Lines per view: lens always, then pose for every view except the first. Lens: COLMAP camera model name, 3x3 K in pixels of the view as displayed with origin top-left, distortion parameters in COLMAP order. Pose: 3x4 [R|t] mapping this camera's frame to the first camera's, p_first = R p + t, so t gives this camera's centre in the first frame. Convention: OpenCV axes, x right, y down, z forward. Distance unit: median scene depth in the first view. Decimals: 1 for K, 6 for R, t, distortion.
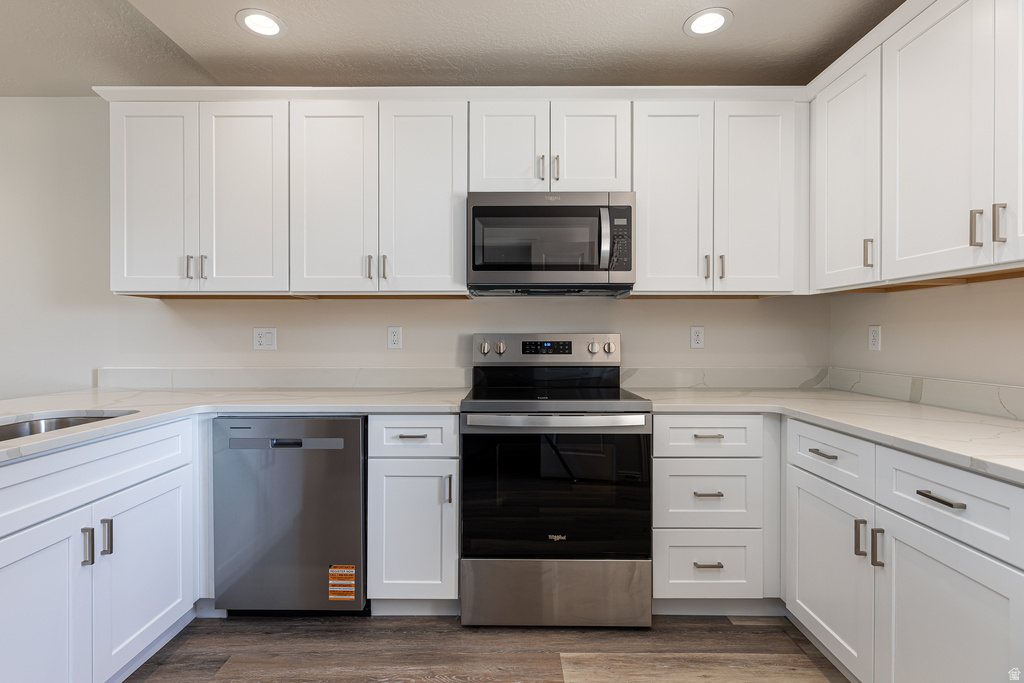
lens RADIAL K [[464.0, 0, 510.7], [0, 464.0, 335.3], [0, 0, 1]] dist [0.003039, -0.000758]
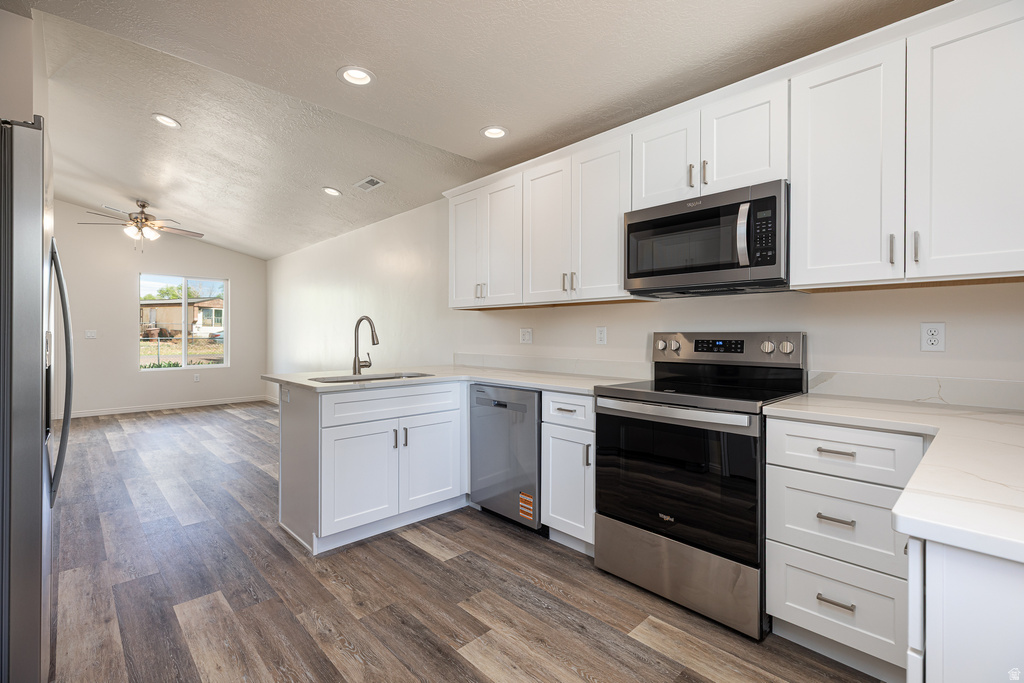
lens RADIAL K [[464.0, 0, 539.1], [0, 464.0, 330.3], [0, 0, 1]] dist [0.003039, -0.000758]
pose [[0.714130, -0.003638, -0.700003, 0.632385], [-0.001432, 0.999977, -0.006657, -0.000551], [0.700011, 0.005757, 0.714109, 0.001104]]
